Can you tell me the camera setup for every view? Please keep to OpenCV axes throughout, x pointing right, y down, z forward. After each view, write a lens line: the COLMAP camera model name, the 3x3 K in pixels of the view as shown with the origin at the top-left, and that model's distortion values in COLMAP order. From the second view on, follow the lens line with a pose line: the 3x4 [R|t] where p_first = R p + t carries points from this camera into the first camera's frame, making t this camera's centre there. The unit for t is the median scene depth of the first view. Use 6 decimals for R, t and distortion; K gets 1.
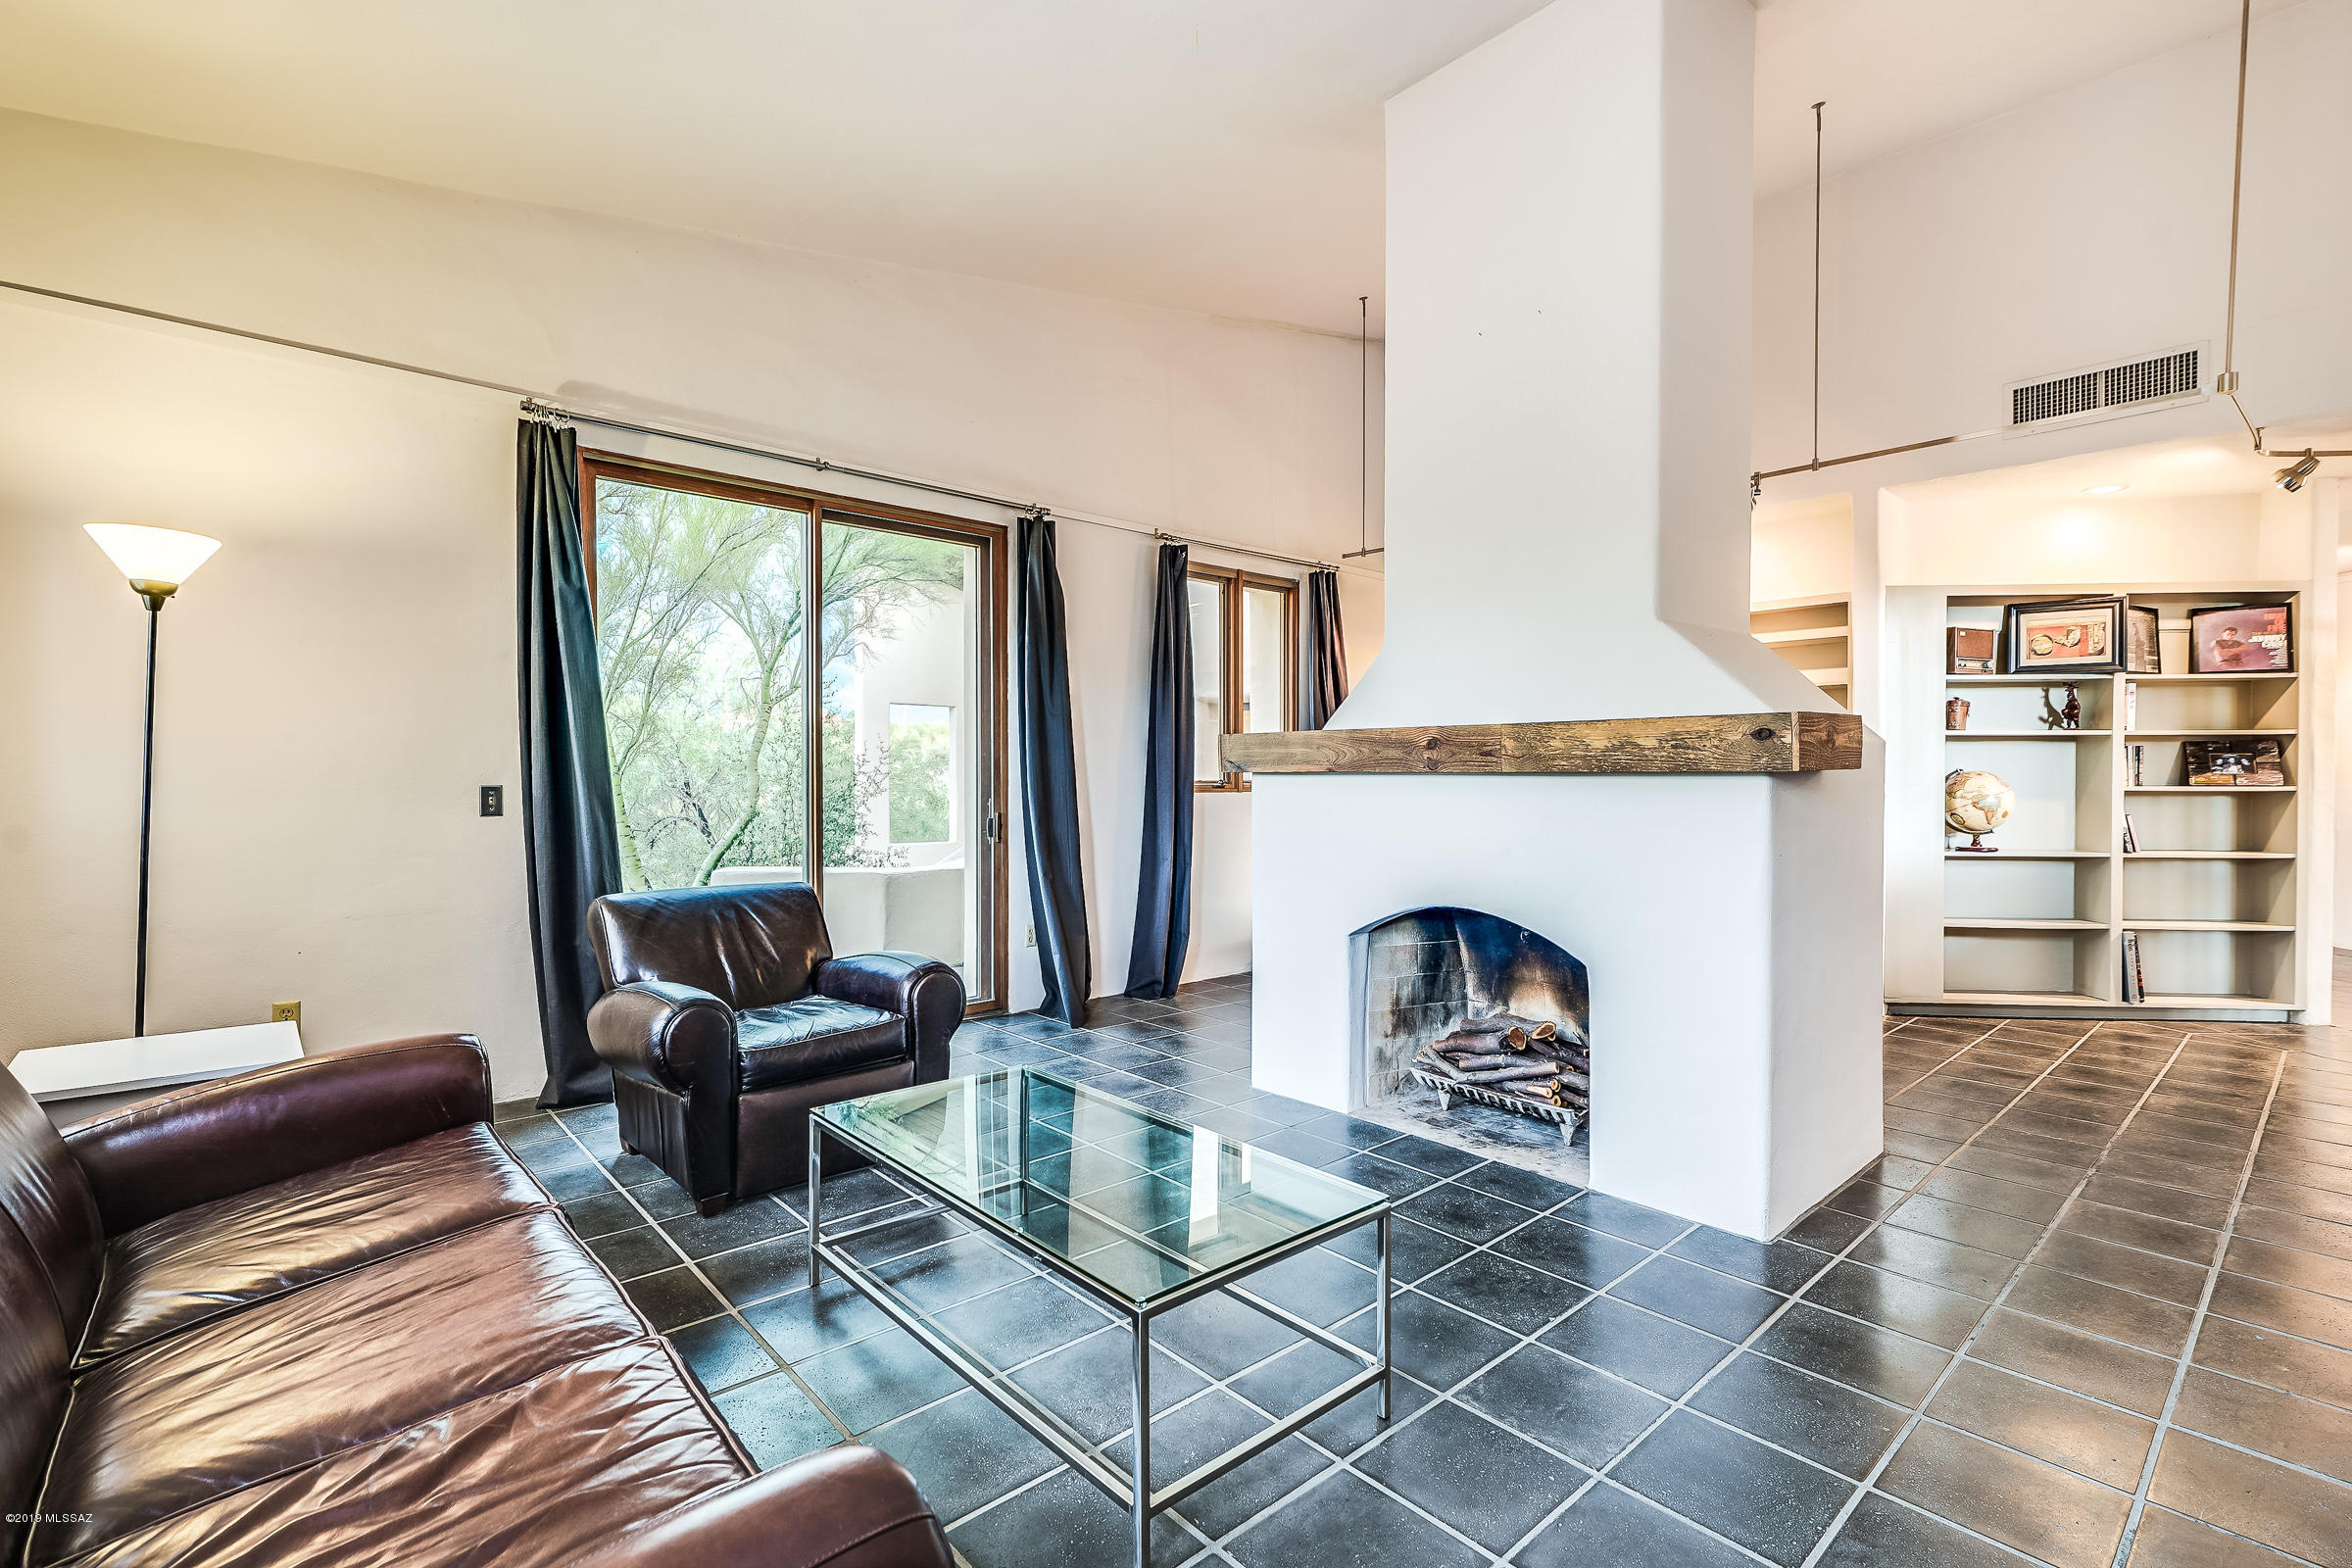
lens RADIAL K [[1060.8, 0, 1176.0], [0, 1060.8, 784.0], [0, 0, 1]] dist [0.001078, 0.000461]
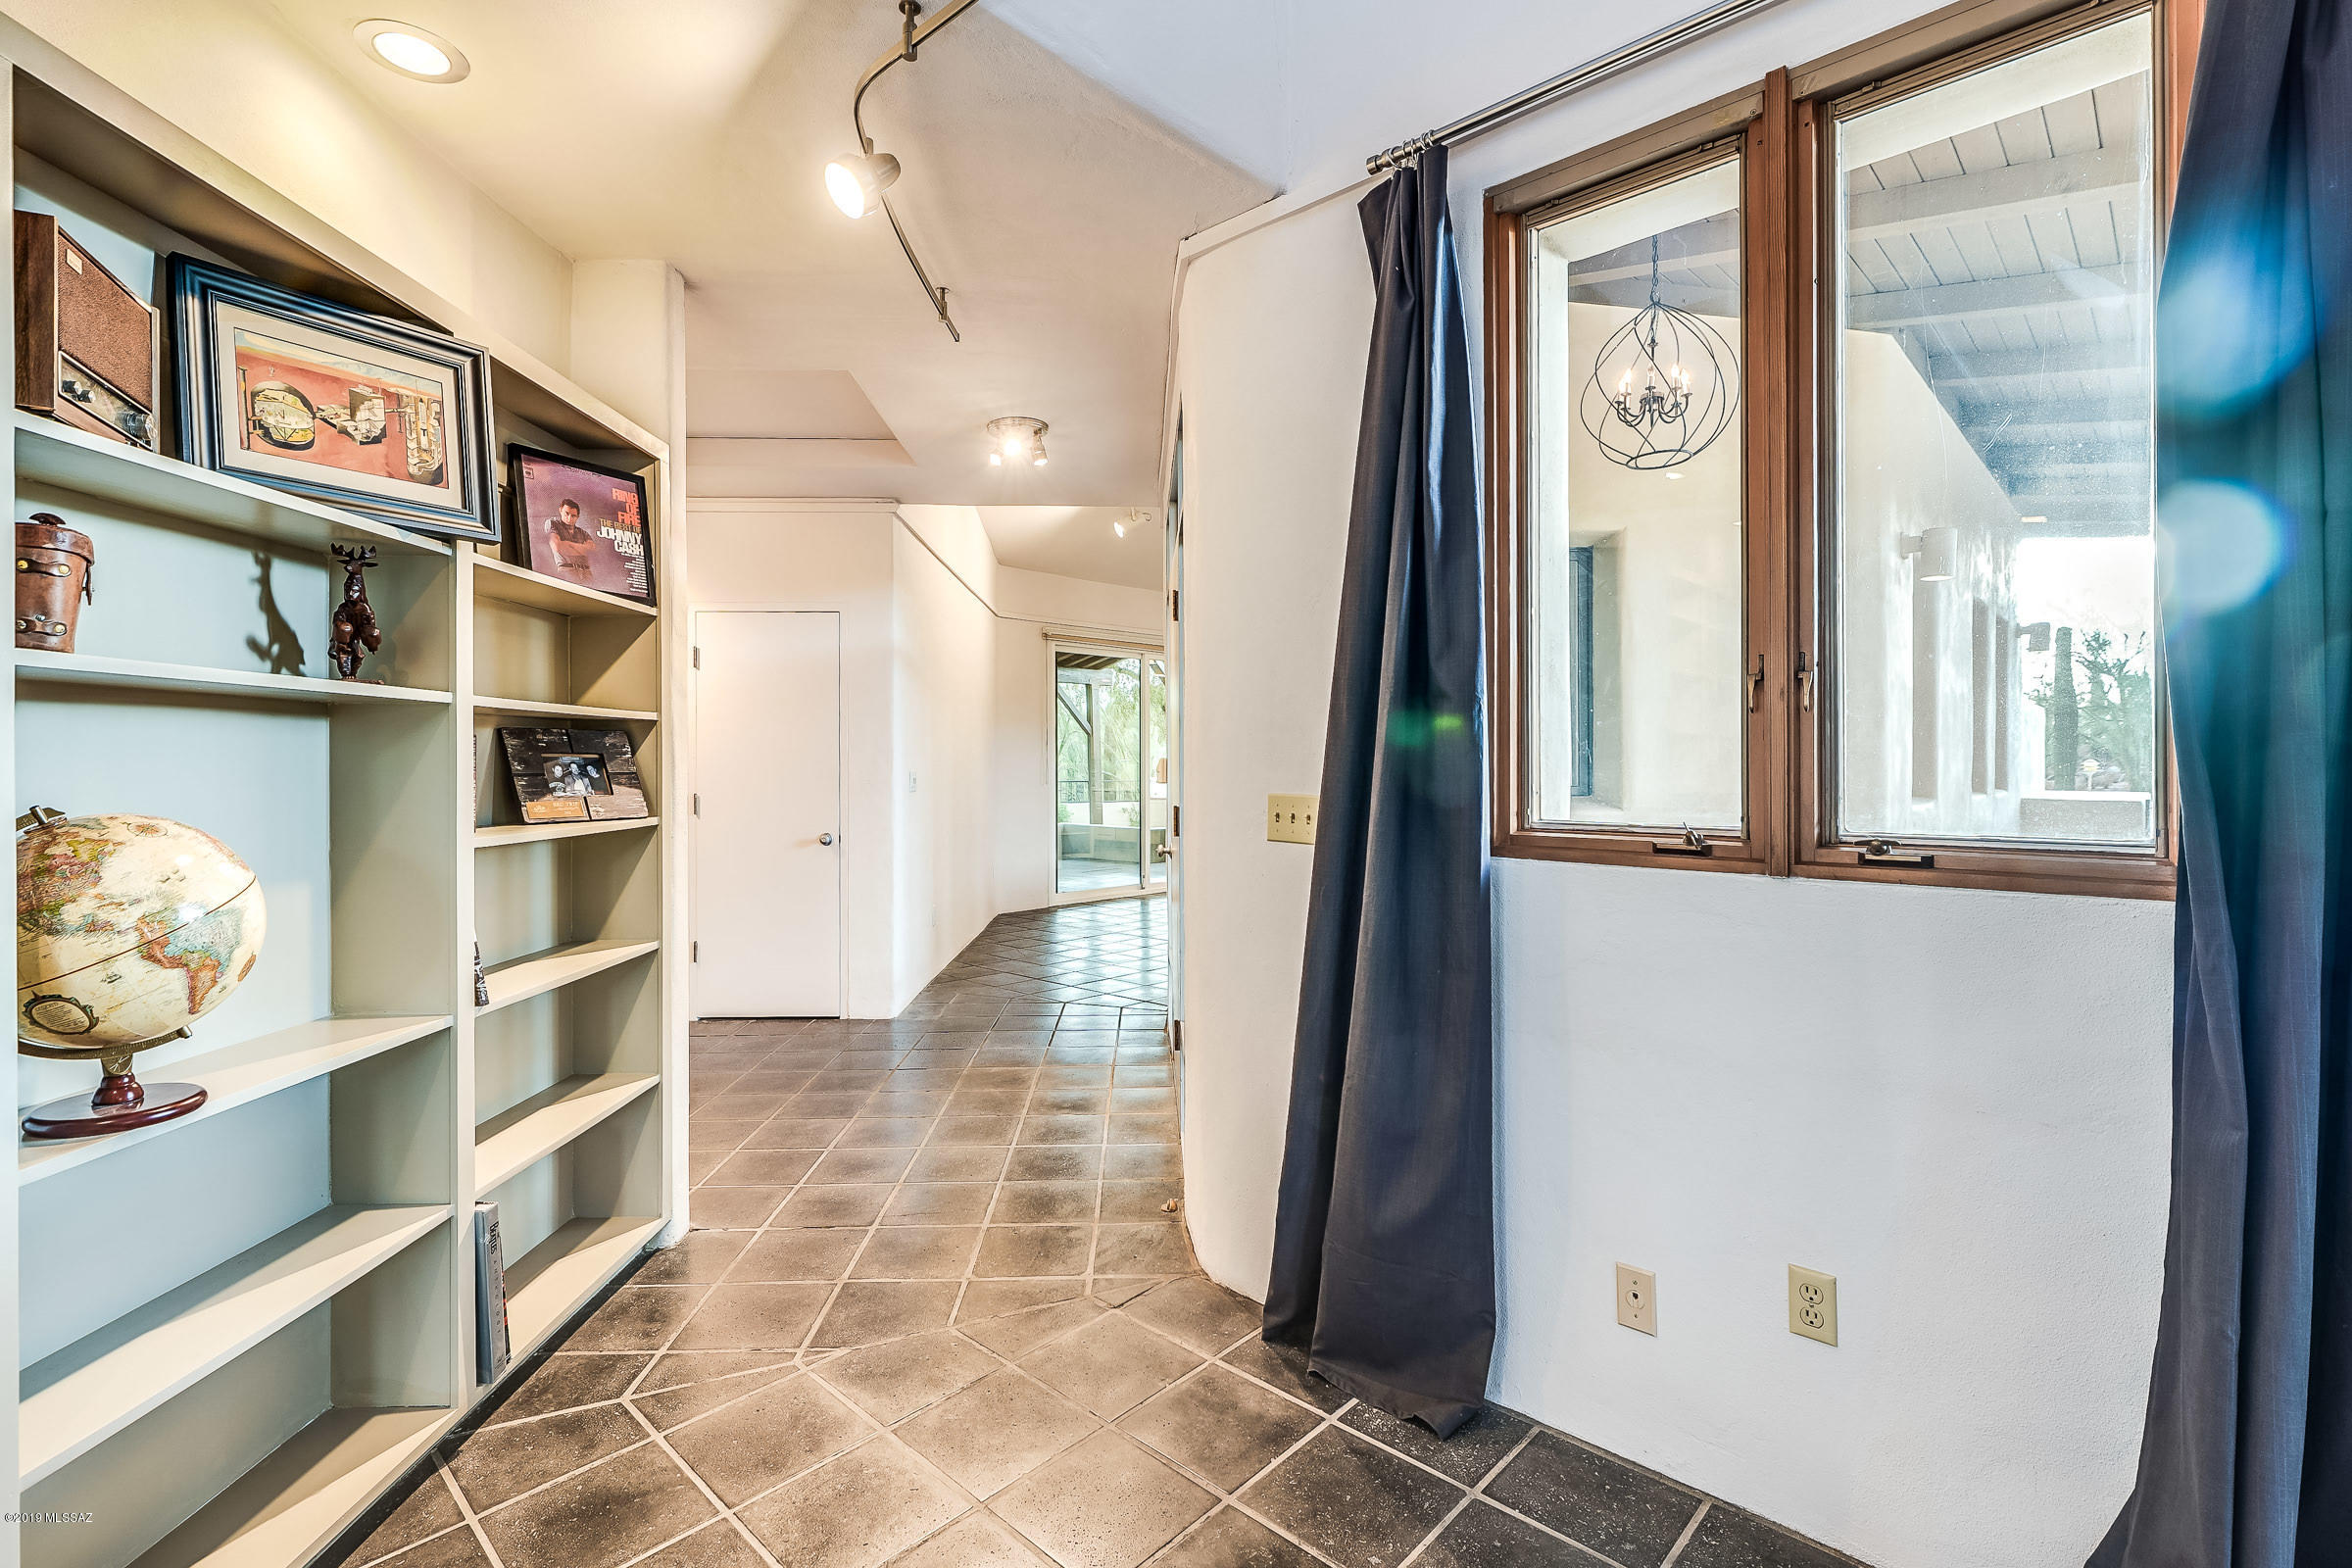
lens RADIAL K [[1090.1, 0, 1173.4], [0, 1090.1, 761.3], [0, 0, 1]] dist [0.000007, 0.000055]
pose [[-0.087062, 0.000842, 0.996203, 0.464178], [0.007804, 0.999970, -0.000163, -0.023469], [-0.996172, 0.007760, -0.087066, 0.767308]]
